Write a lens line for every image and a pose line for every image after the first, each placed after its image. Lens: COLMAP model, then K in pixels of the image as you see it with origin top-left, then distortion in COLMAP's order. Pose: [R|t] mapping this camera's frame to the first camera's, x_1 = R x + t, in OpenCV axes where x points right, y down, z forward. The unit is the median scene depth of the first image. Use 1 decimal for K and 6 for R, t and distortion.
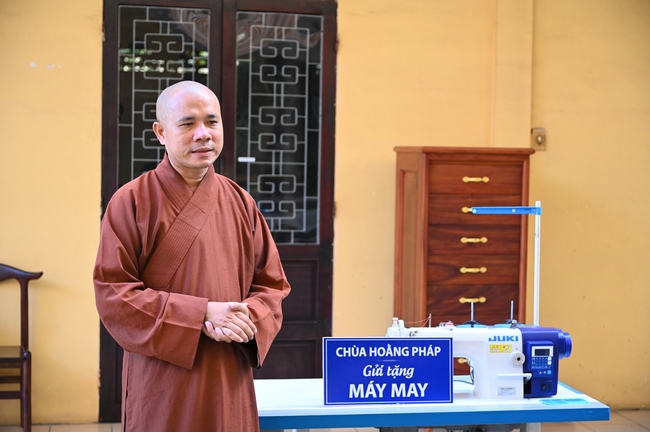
lens RADIAL K [[1126.9, 0, 325.0], [0, 1126.9, 216.0], [0, 0, 1]] dist [0.021106, 0.044690]
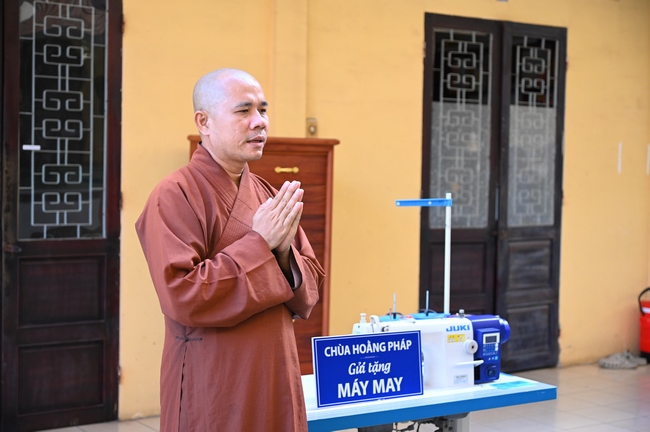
lens RADIAL K [[1126.9, 0, 325.0], [0, 1126.9, 216.0], [0, 0, 1]] dist [0.021106, 0.044690]
pose [[0.919058, -0.016455, 0.393780, -0.217465], [0.011219, 0.999815, 0.015595, -0.006326], [-0.393964, -0.009915, 0.919073, 0.067096]]
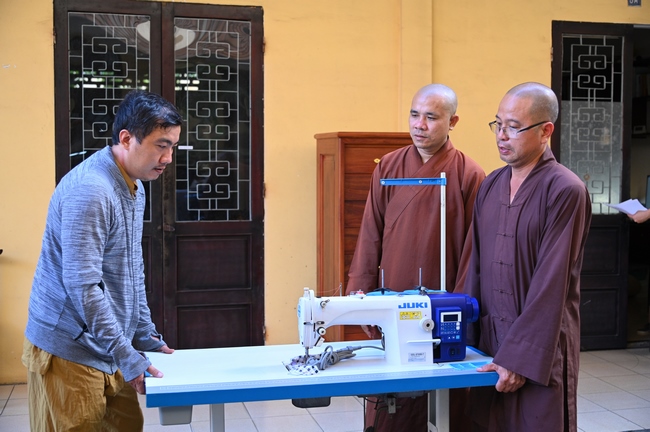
lens RADIAL K [[826.9, 0, 325.0], [0, 826.9, 216.0], [0, 0, 1]] dist [-0.011224, 0.031948]
pose [[0.998296, -0.018399, 0.055383, 0.024209], [0.017636, 0.999743, 0.014245, 0.009893], [-0.055631, -0.013244, 0.998364, 0.161000]]
